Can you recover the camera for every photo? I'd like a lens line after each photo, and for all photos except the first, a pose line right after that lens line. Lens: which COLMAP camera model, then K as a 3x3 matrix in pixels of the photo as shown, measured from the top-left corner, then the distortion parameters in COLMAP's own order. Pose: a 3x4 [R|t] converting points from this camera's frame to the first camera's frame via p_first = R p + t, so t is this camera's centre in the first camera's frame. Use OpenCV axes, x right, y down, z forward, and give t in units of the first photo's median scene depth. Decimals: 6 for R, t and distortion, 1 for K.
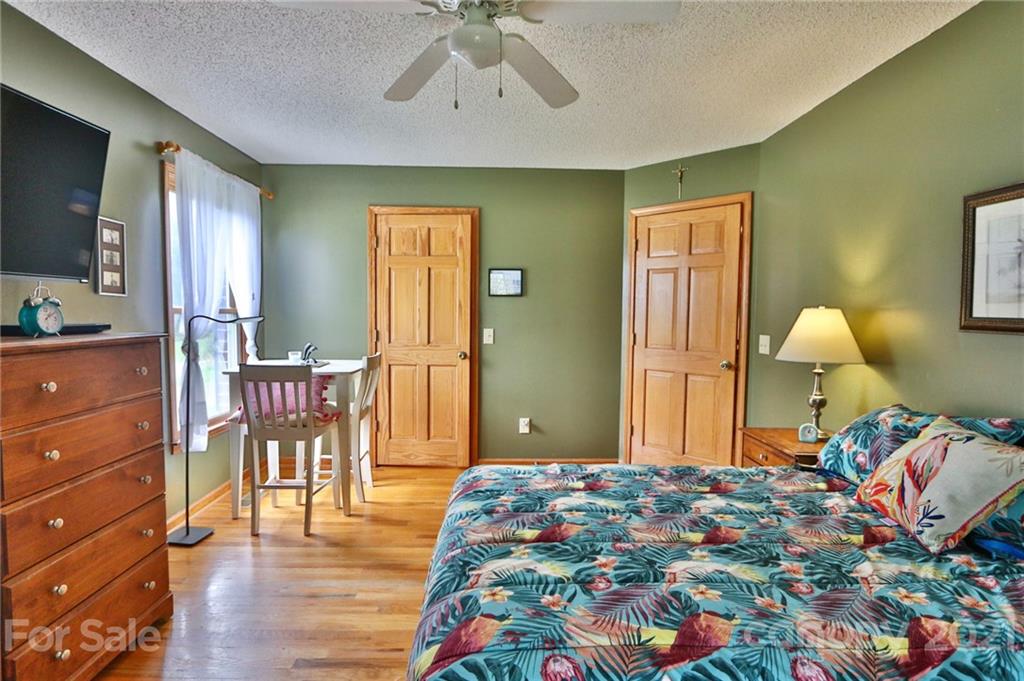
lens RADIAL K [[527.6, 0, 510.0], [0, 527.6, 340.5], [0, 0, 1]] dist [-0.013444, -0.000104]
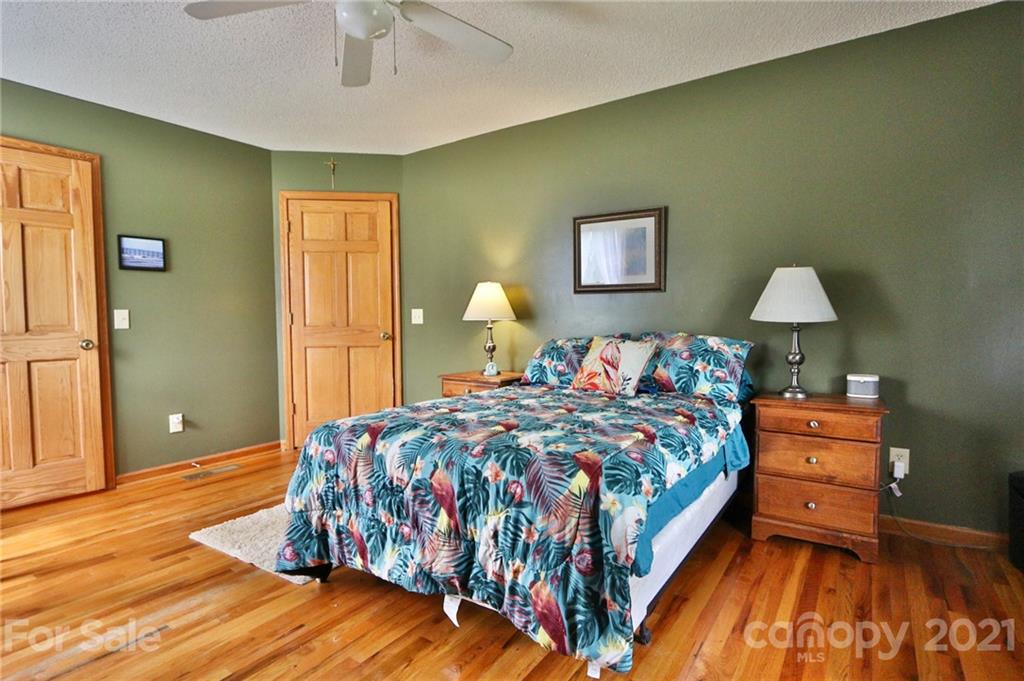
lens RADIAL K [[527.6, 0, 501.9], [0, 527.6, 337.4], [0, 0, 1]] dist [-0.013444, -0.000104]
pose [[0.593396, -0.047651, 0.803499, -0.344906], [0.058784, 0.998146, 0.015782, 0.041461], [-0.802761, 0.037868, 0.595097, 0.069189]]
